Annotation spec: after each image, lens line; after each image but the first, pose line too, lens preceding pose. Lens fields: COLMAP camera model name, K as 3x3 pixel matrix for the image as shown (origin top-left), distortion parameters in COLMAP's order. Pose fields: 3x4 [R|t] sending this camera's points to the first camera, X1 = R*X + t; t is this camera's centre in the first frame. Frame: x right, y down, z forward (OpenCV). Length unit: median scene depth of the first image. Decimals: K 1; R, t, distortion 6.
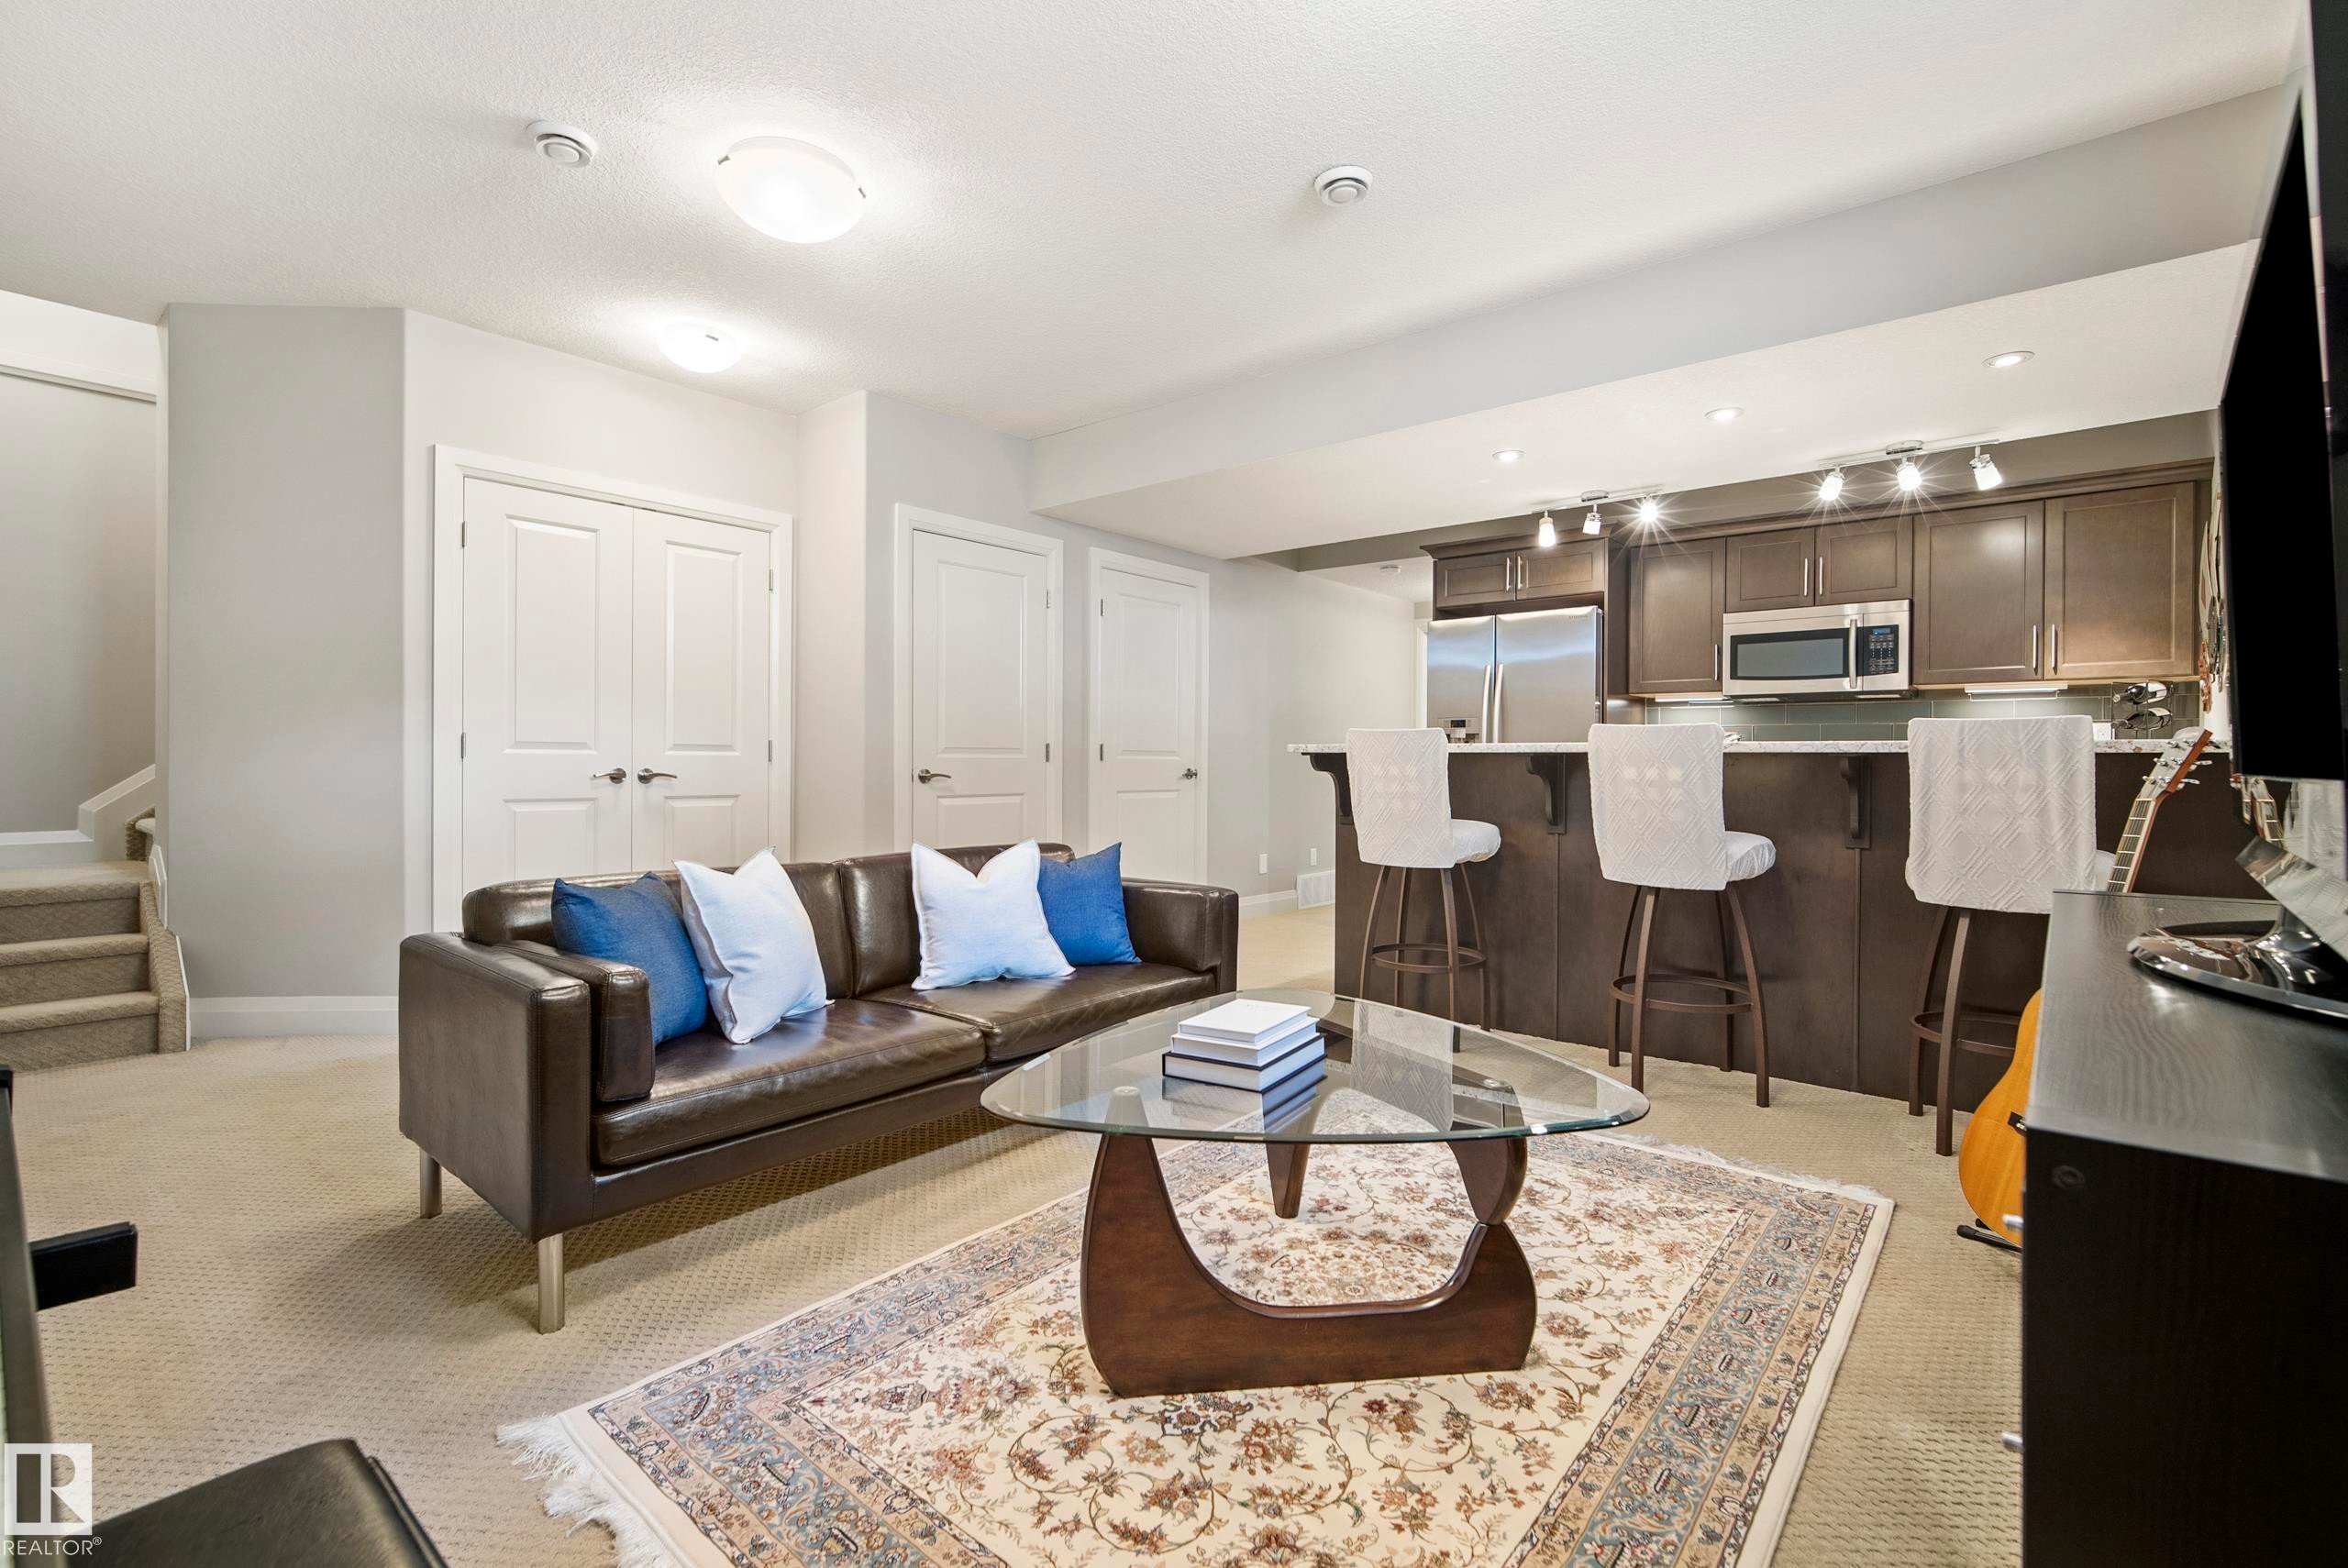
lens RADIAL K [[1044.0, 0, 1182.9], [0, 1044.0, 773.5], [0, 0, 1]] dist [-0.008073, 0.000240]
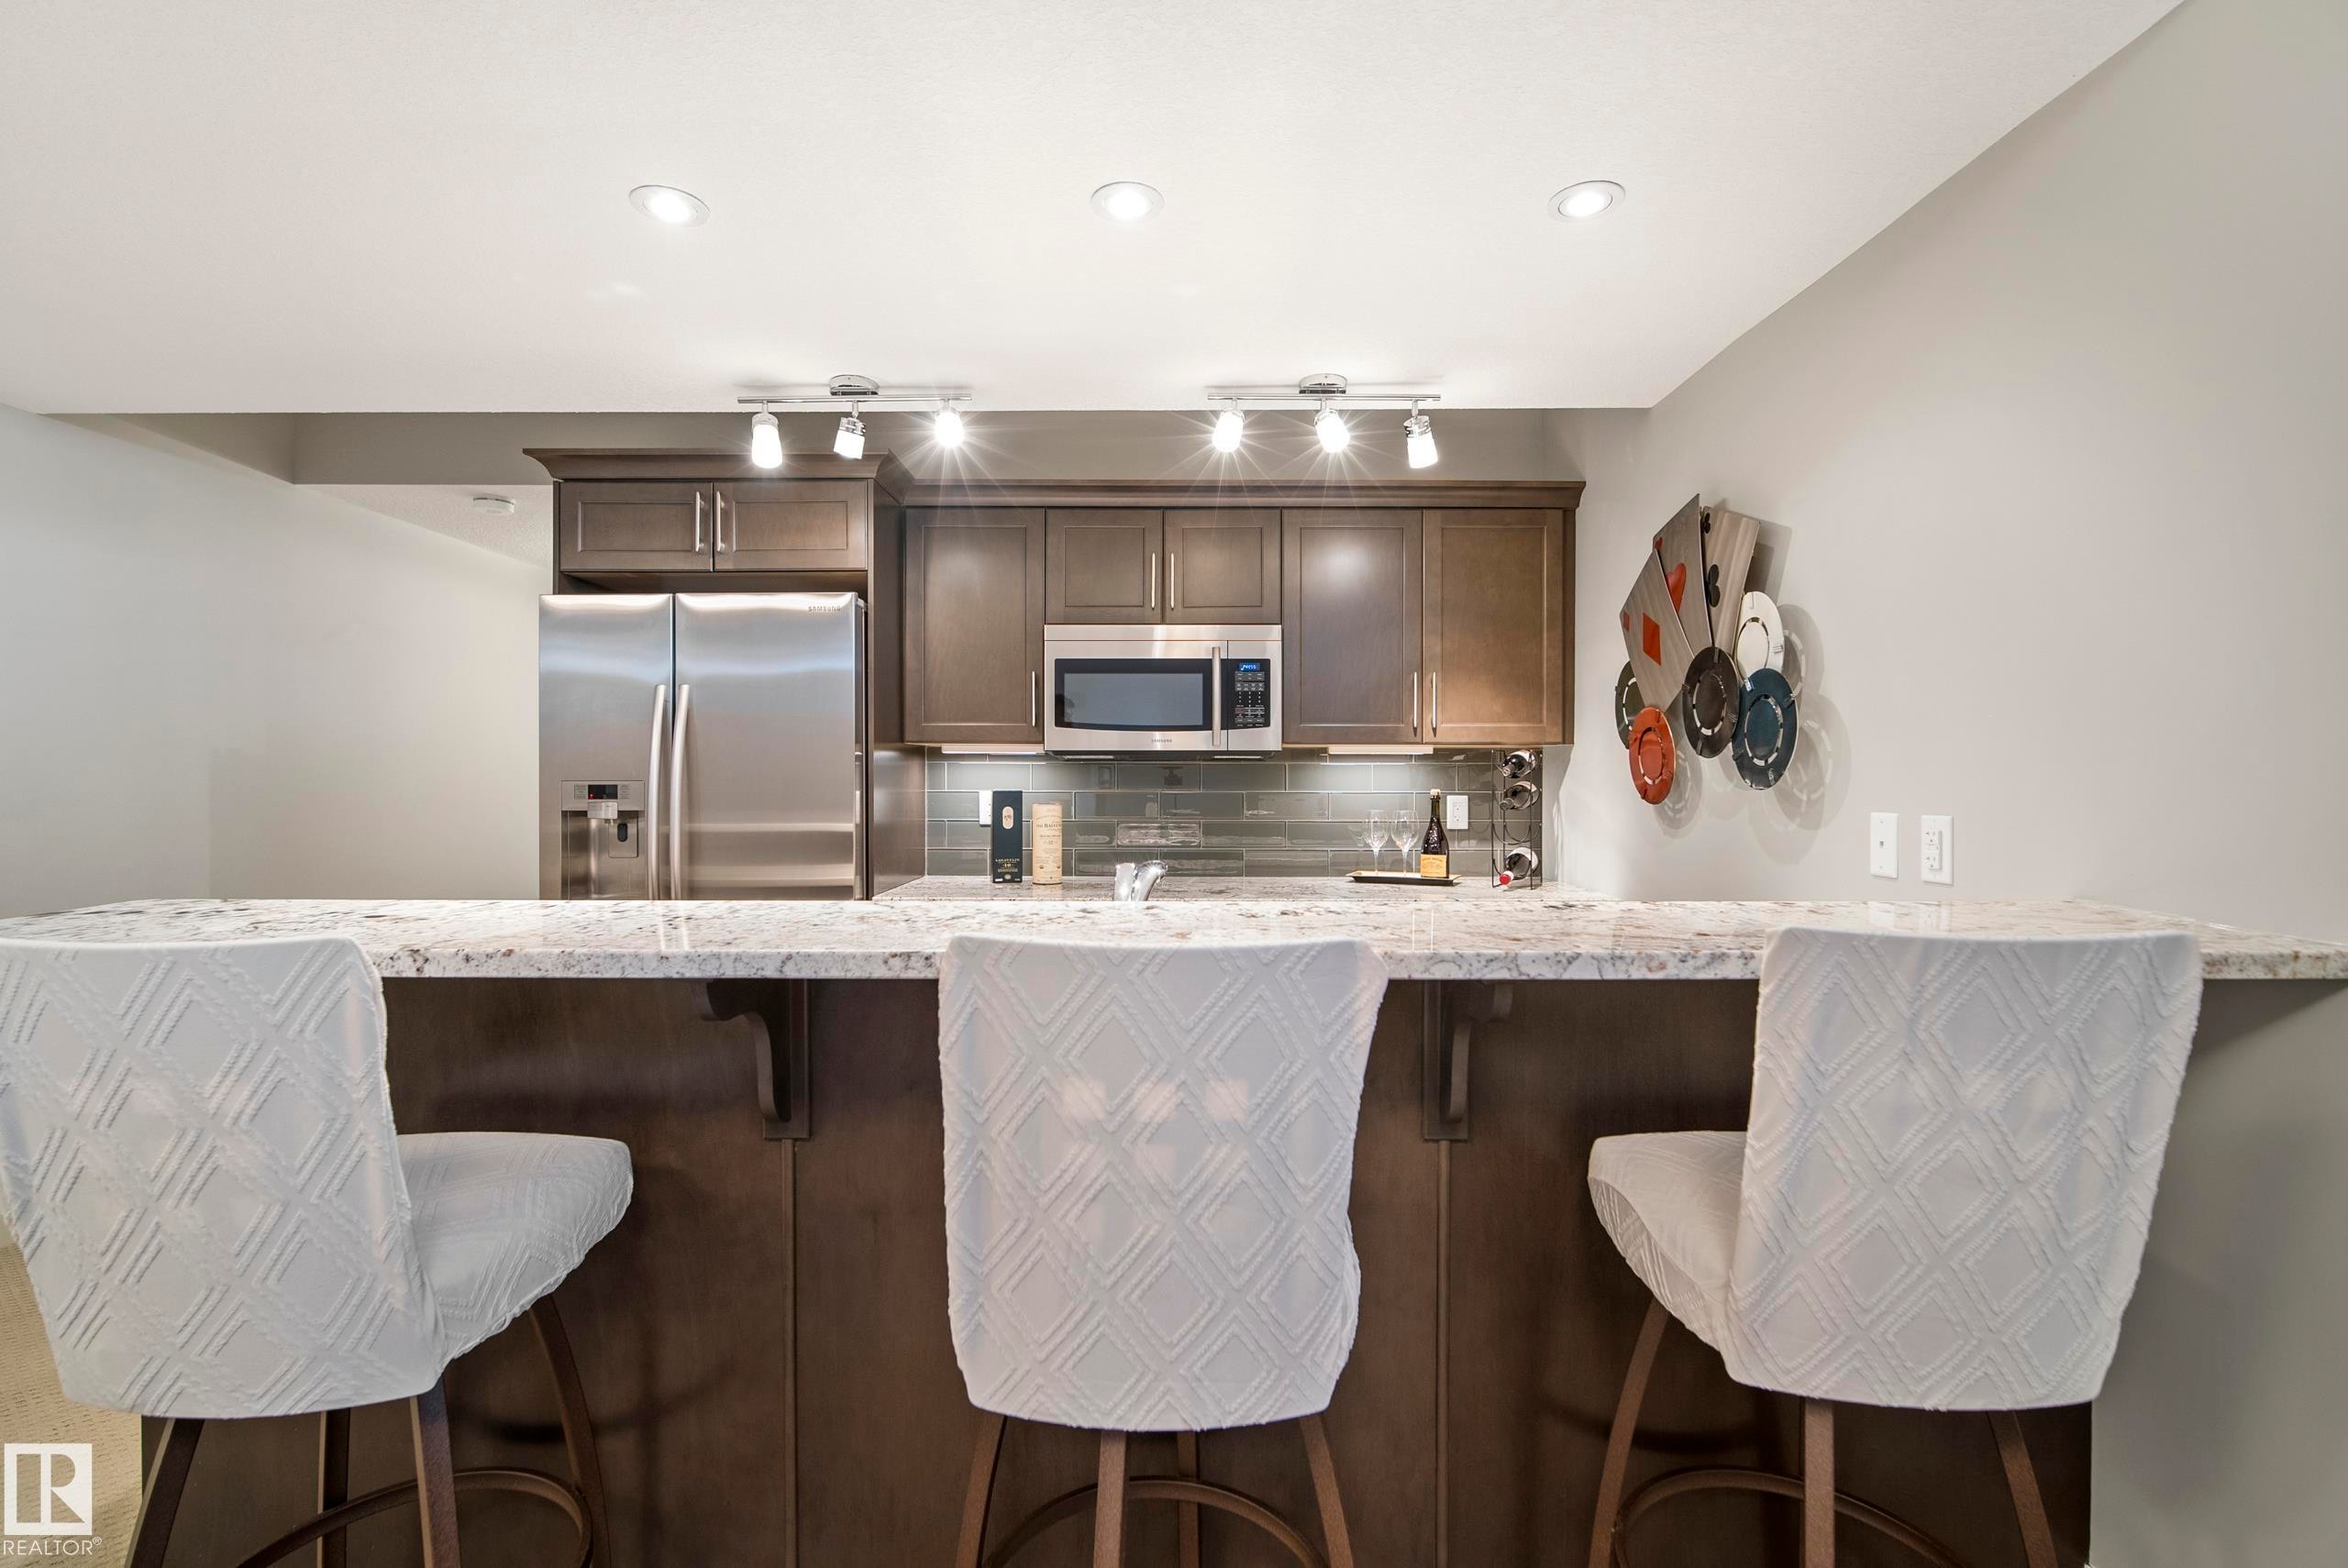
lens RADIAL K [[1032.0, 0, 1170.3], [0, 1032.0, 779.2], [0, 0, 1]] dist [-0.019366, 0.000204]
pose [[0.768203, -0.007399, 0.640164, 0.180580], [0.011350, 0.999933, -0.002063, -0.059452], [-0.640106, 0.008851, 0.768235, 0.494551]]
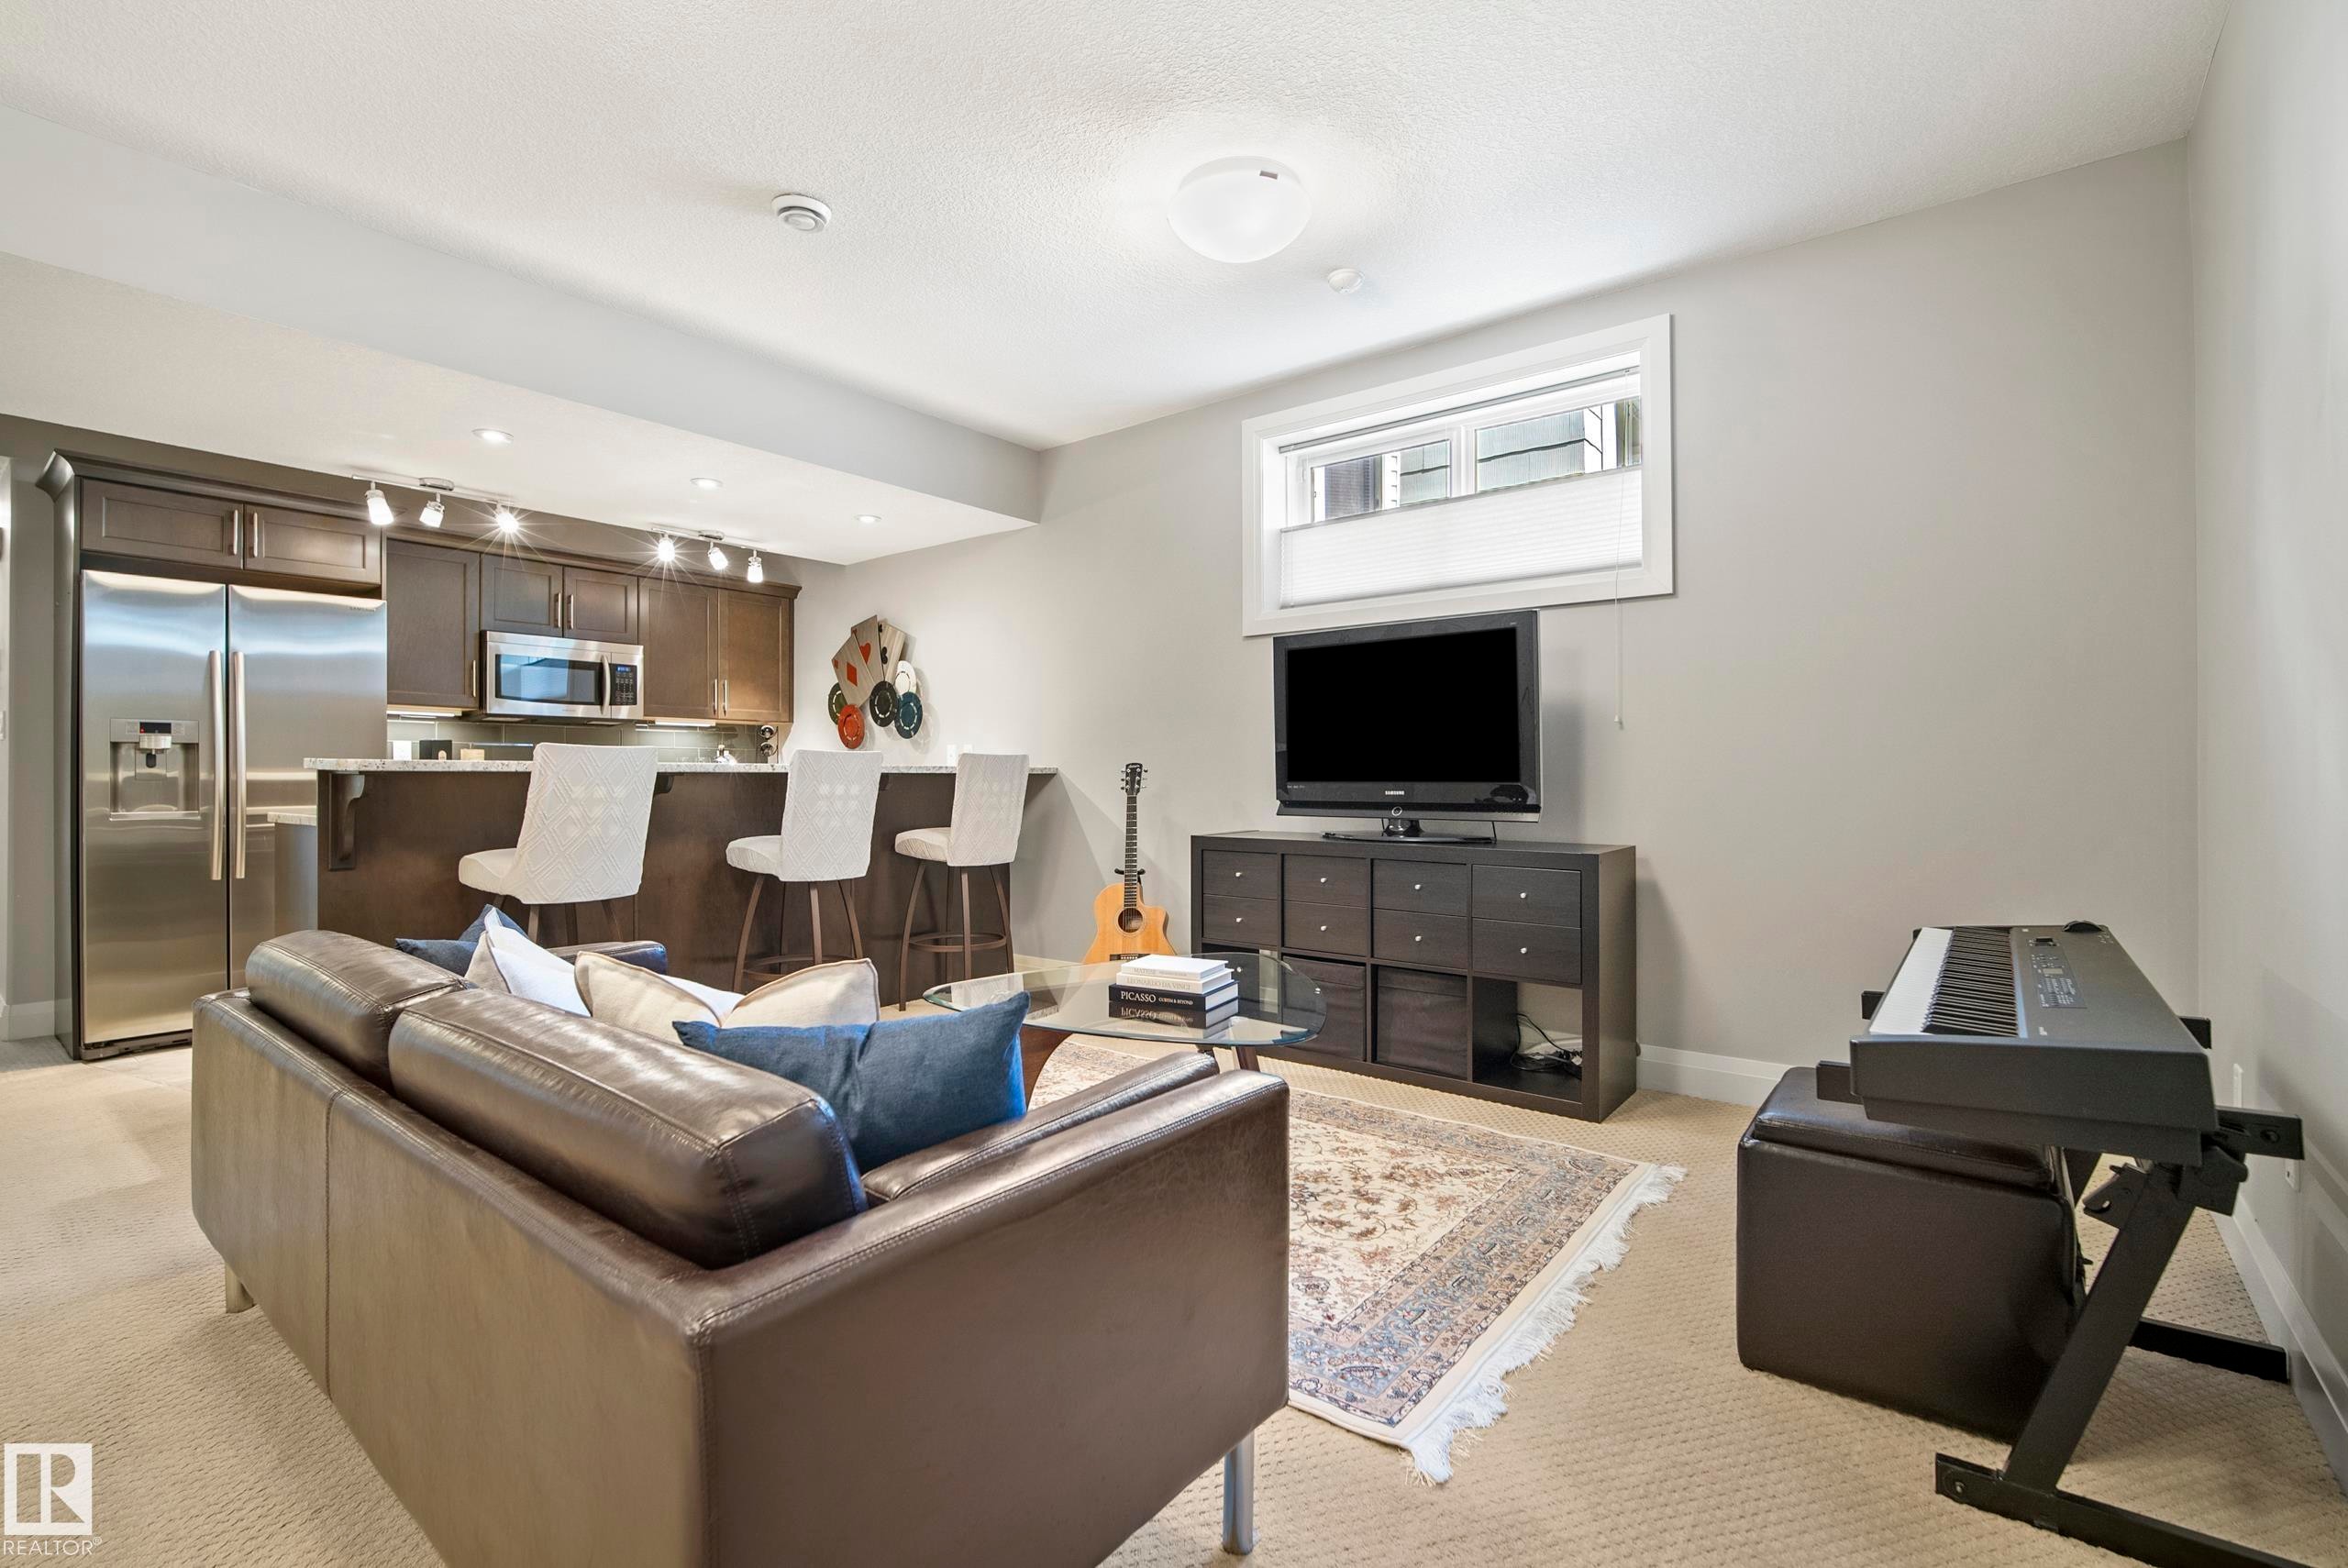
lens RADIAL K [[1032.0, 0, 1170.3], [0, 1032.0, 779.2], [0, 0, 1]] dist [-0.019366, 0.000204]
pose [[-0.027296, -0.004211, 0.999619, -0.515195], [0.015008, 0.999877, 0.004622, -0.007261], [-0.999515, 0.015128, -0.027229, 0.408711]]
